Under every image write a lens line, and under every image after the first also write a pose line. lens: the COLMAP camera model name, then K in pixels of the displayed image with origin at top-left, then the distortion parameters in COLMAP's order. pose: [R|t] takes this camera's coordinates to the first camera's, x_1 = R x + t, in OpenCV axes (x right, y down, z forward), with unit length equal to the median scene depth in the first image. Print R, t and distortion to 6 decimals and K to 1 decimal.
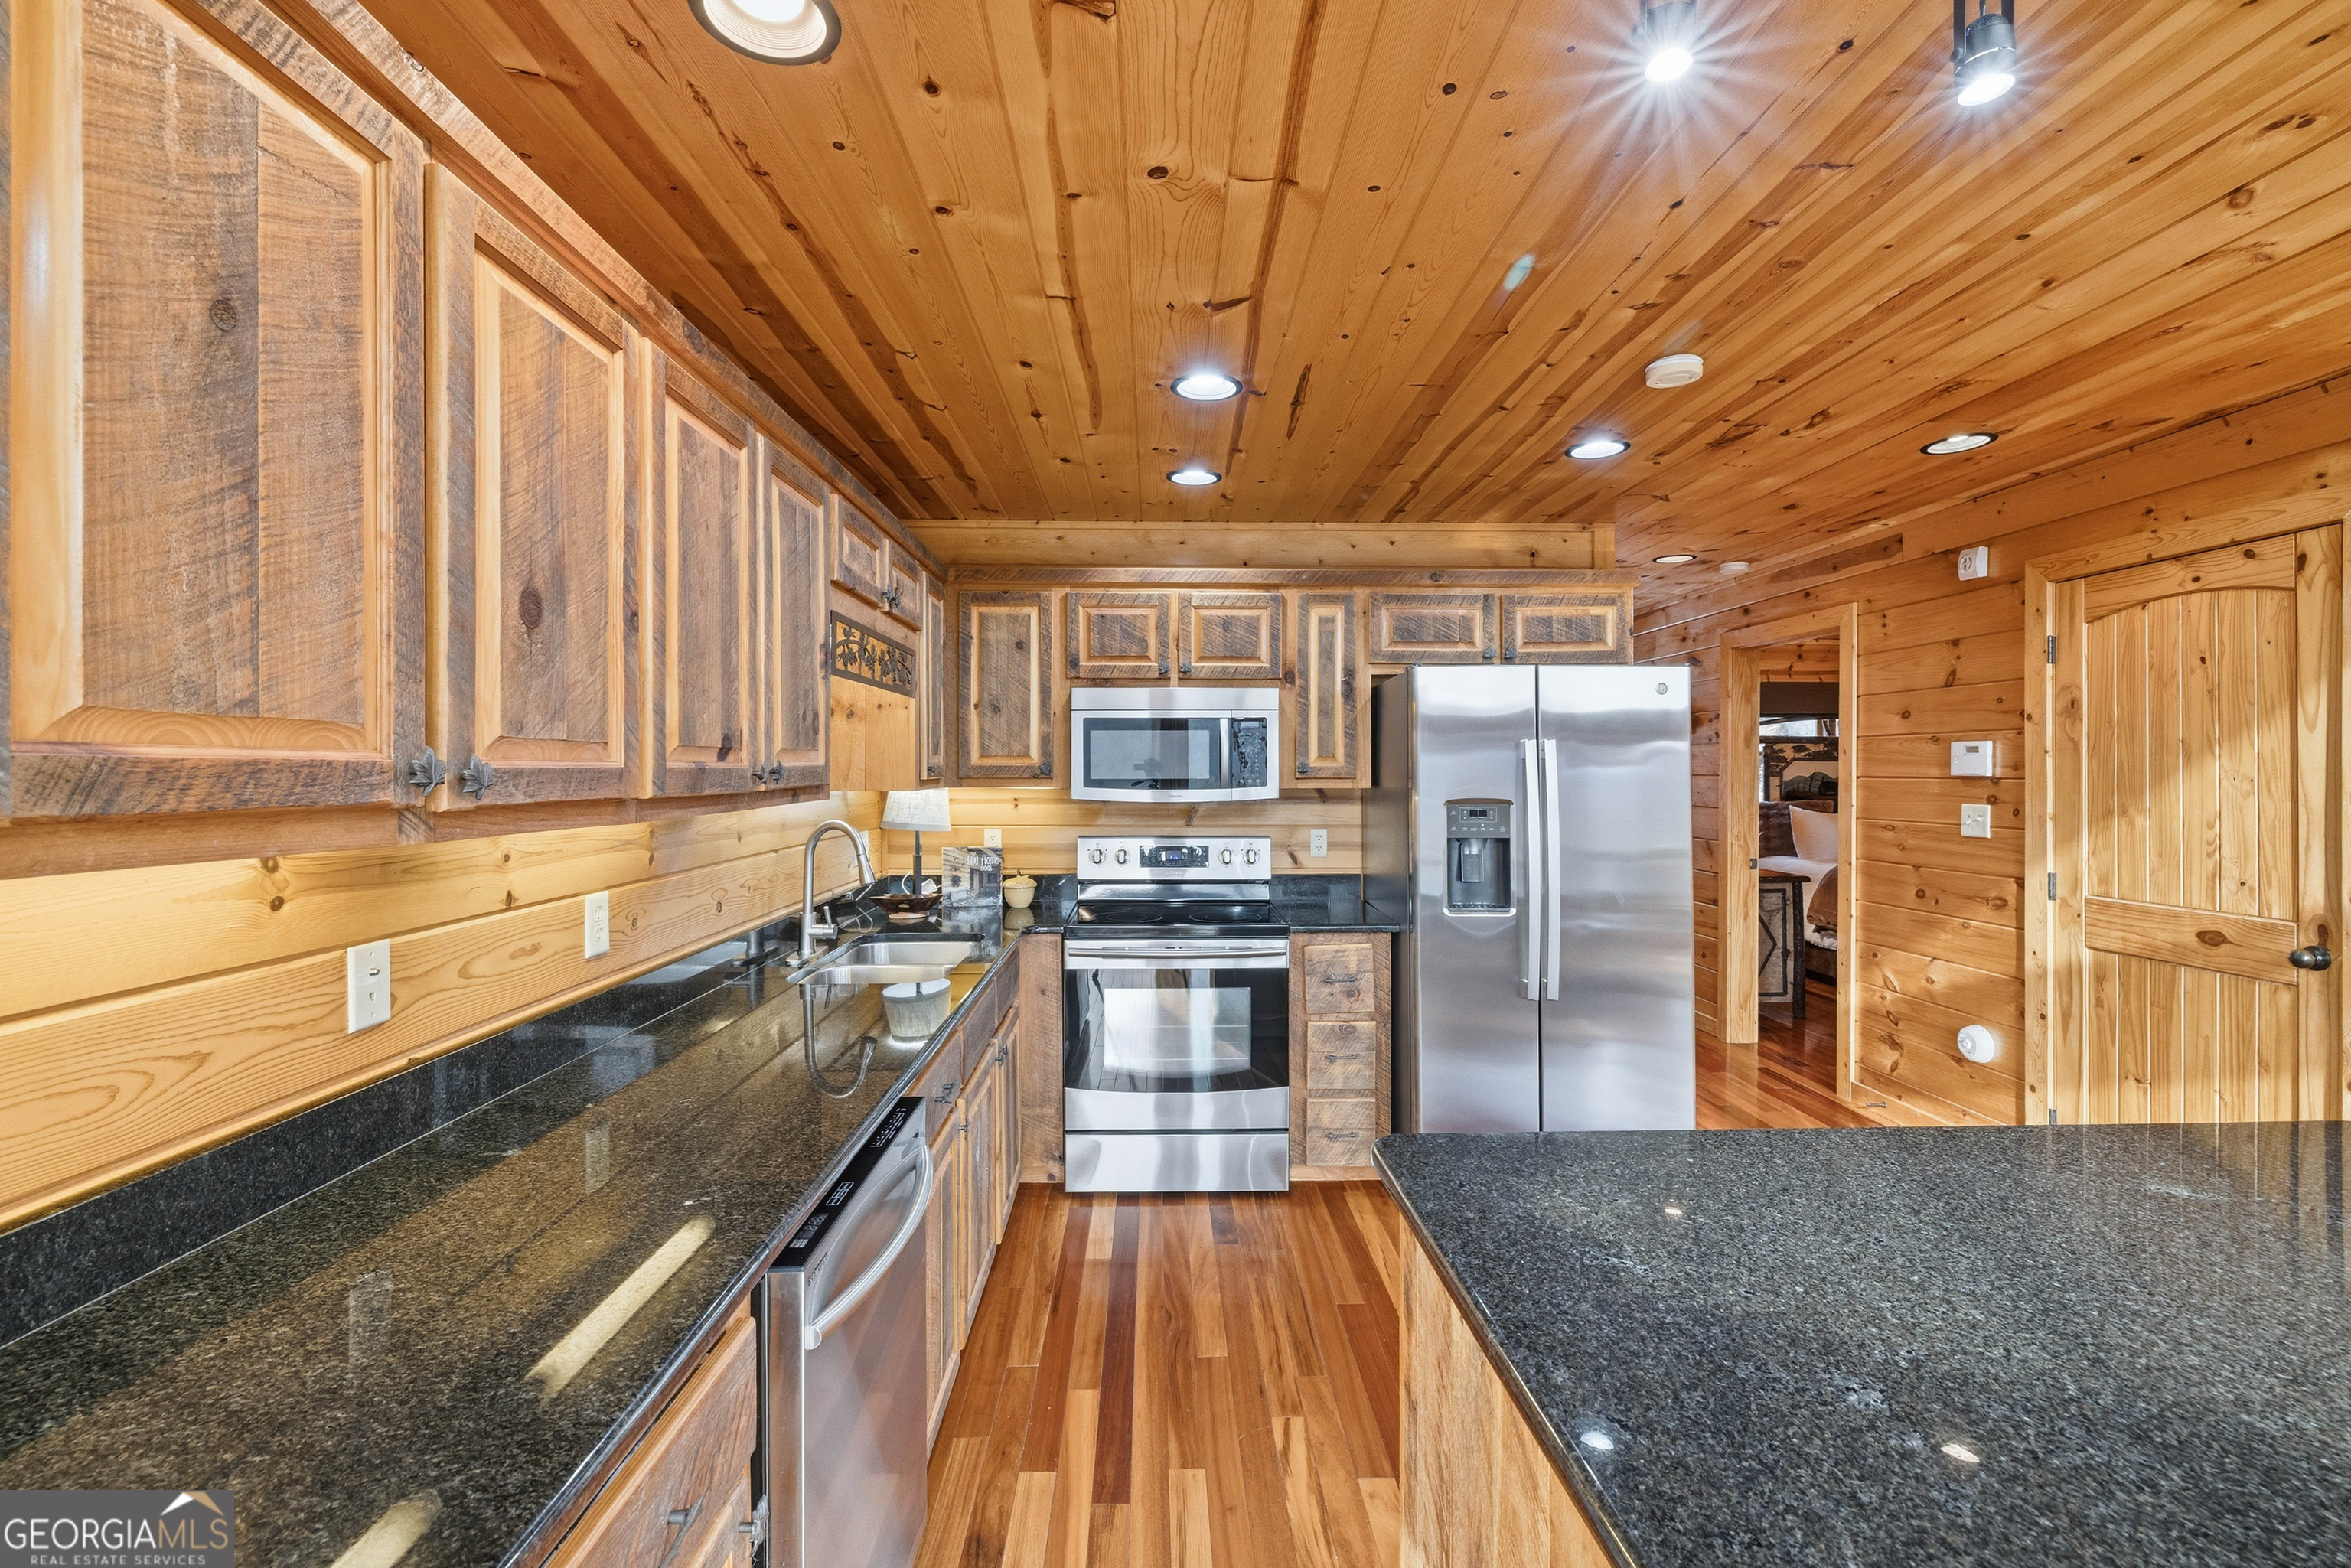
lens RADIAL K [[989.5, 0, 1188.1], [0, 989.5, 777.0], [0, 0, 1]] dist [0.000975, -0.000606]
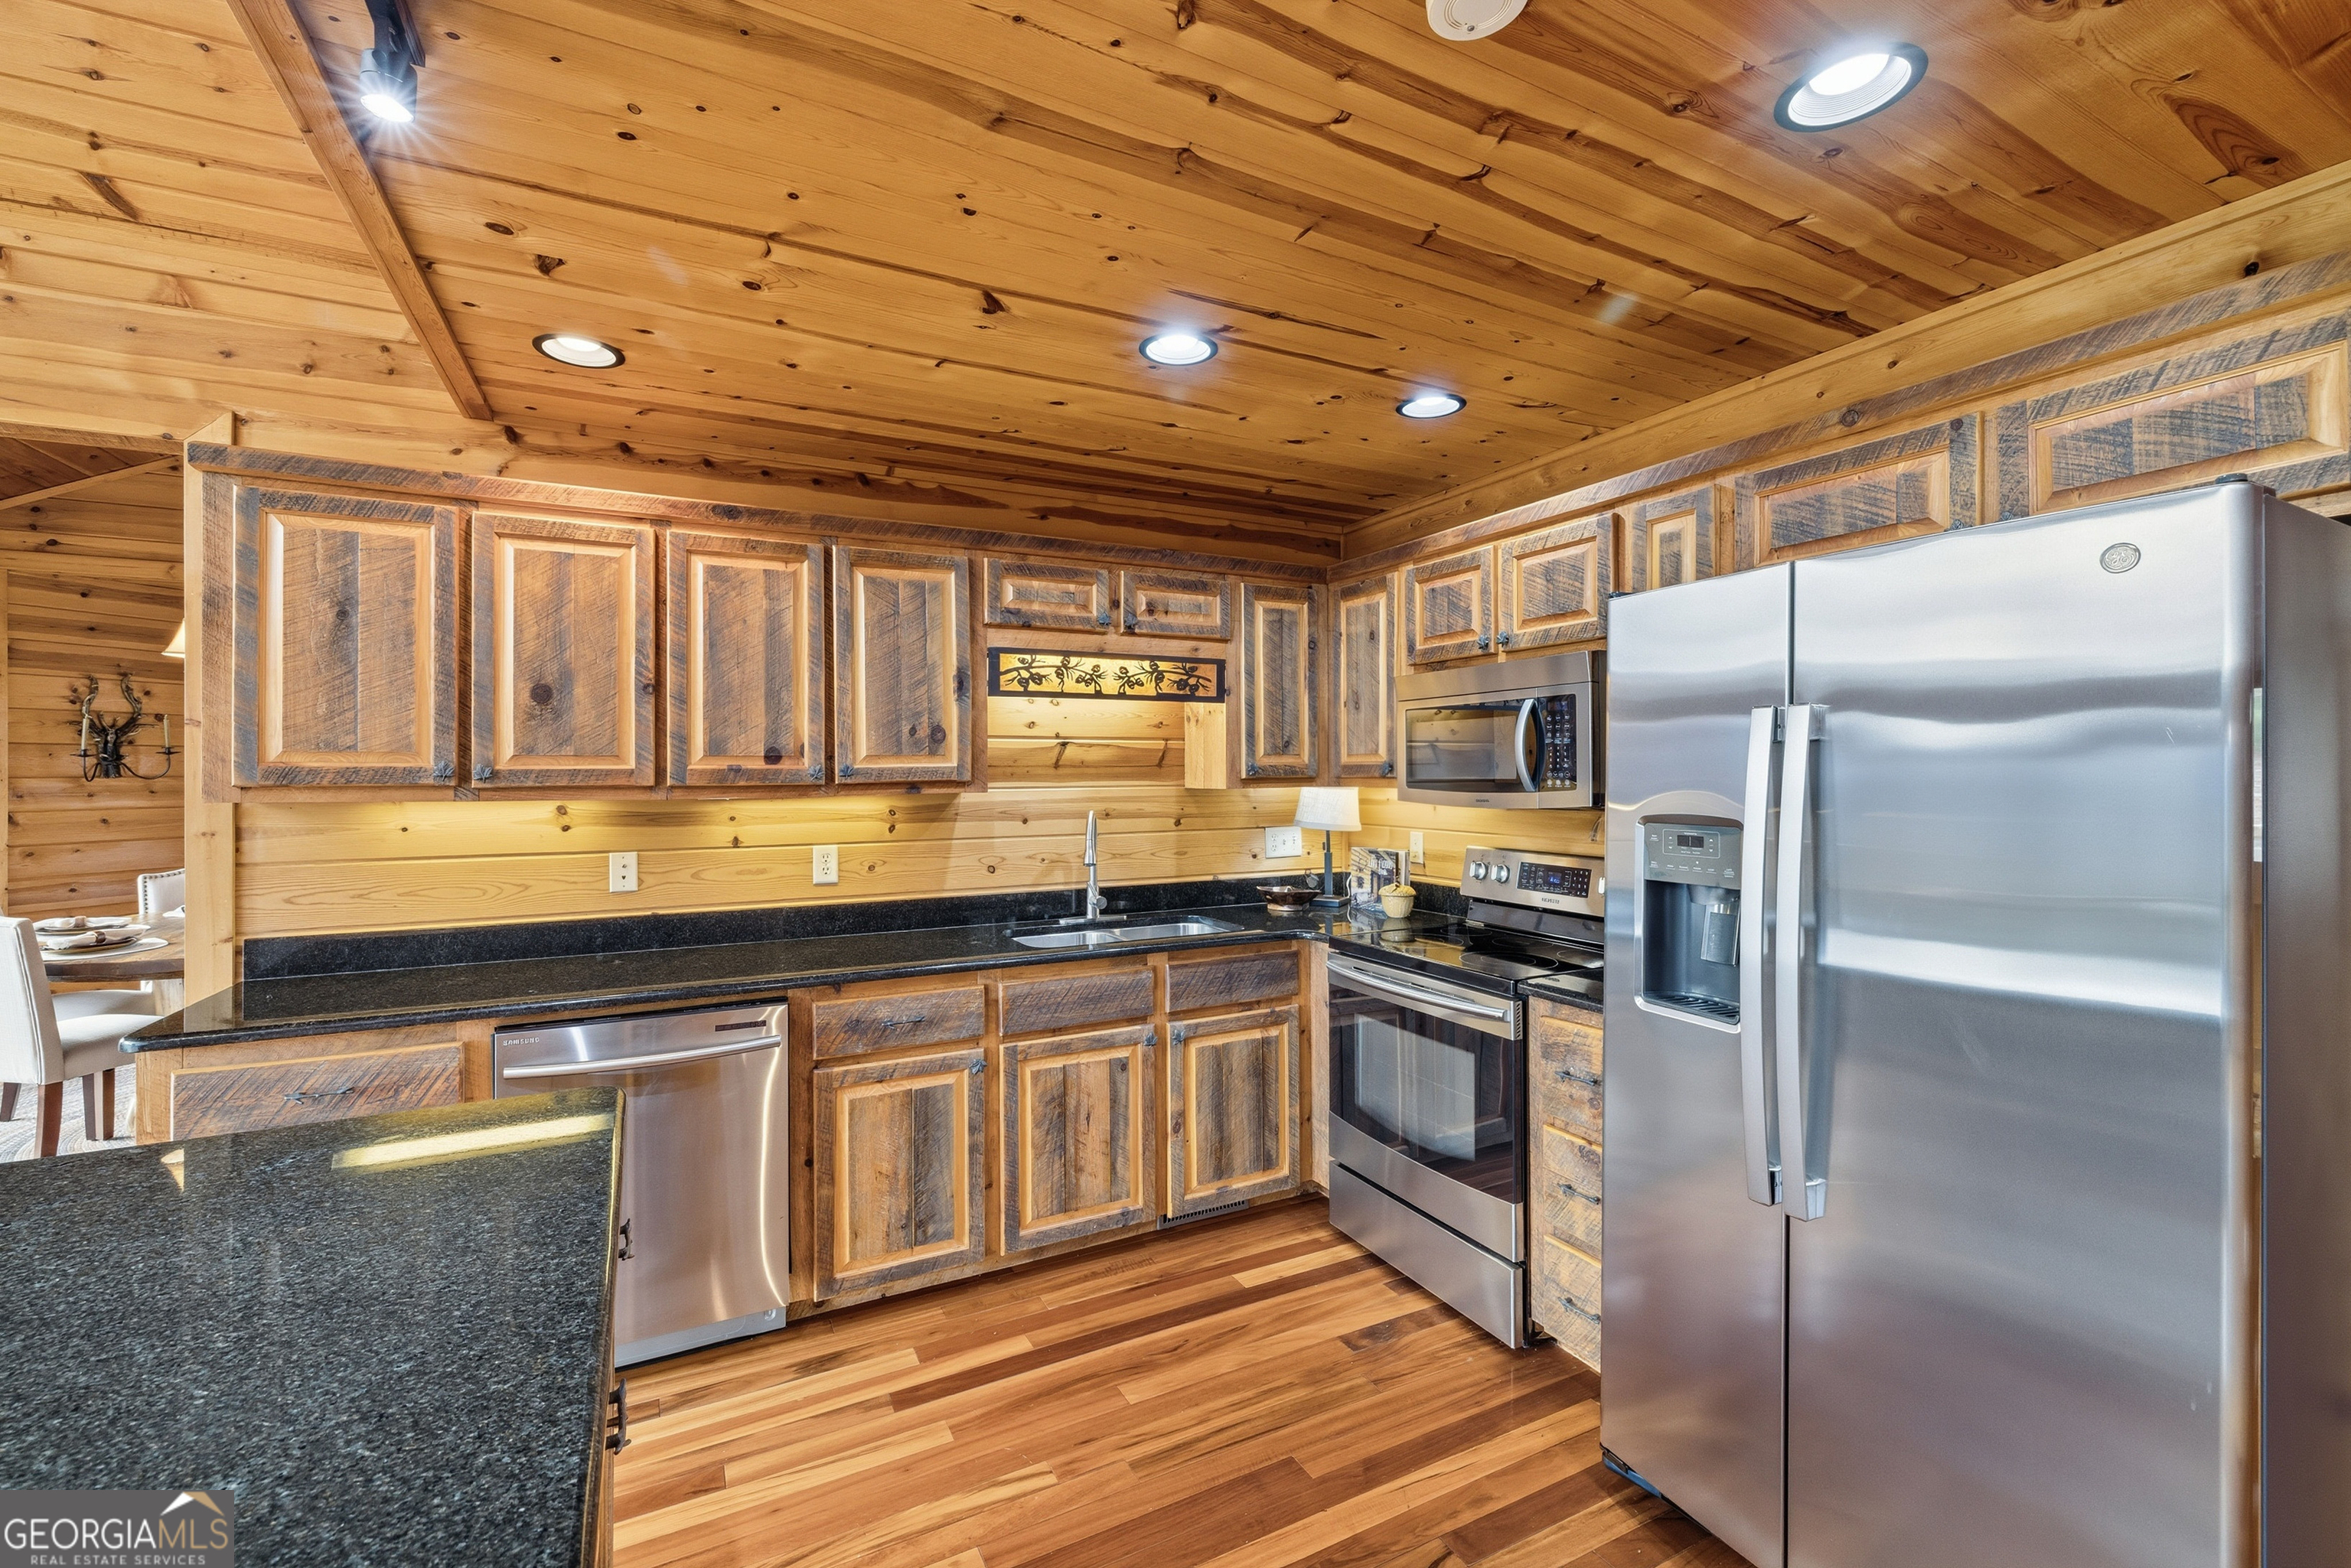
lens RADIAL K [[989.5, 0, 1184.2], [0, 989.5, 775.2], [0, 0, 1]] dist [0.000975, -0.000606]
pose [[0.434437, 0.001347, -0.900701, 0.797497], [-0.003088, 0.999995, 0.000006, -0.000497], [0.900697, 0.002779, 0.434439, 0.575215]]
